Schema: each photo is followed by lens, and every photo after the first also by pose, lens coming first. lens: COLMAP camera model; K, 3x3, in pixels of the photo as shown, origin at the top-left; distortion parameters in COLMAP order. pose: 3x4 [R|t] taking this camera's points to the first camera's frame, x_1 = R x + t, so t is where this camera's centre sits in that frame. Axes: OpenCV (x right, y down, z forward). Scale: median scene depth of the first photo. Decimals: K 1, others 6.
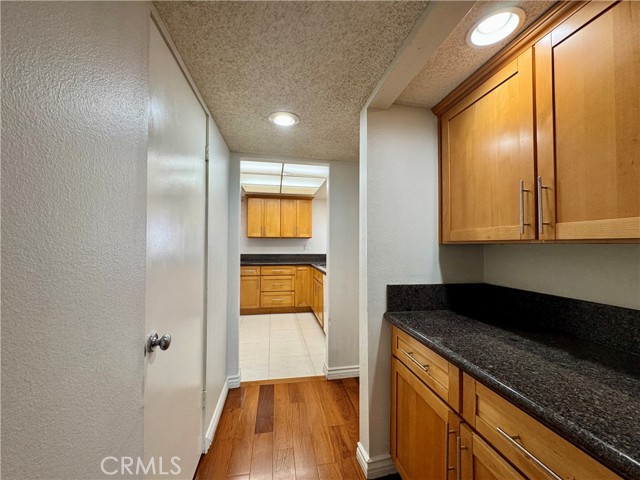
lens RADIAL K [[255.9, 0, 320.0], [0, 255.9, 240.0], [0, 0, 1]] dist [-0.001588, -0.000101]
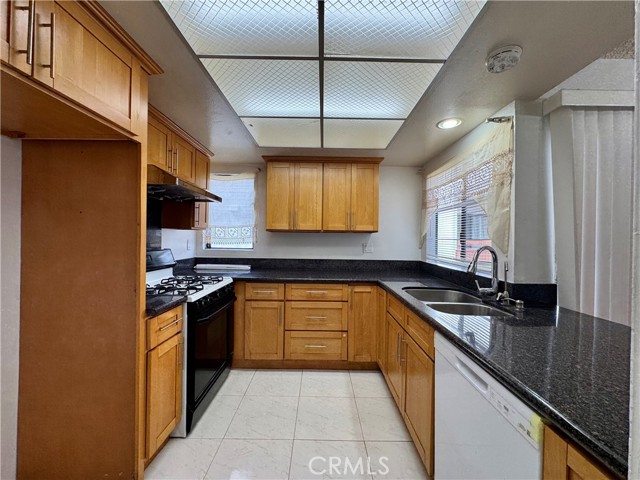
lens RADIAL K [[255.9, 0, 320.0], [0, 255.9, 240.0], [0, 0, 1]] dist [-0.001588, -0.000101]
pose [[0.983707, 0.007042, -0.179638, -0.061049], [-0.004861, 0.999909, 0.012582, 0.003354], [0.179711, -0.011503, 0.983652, 0.466431]]
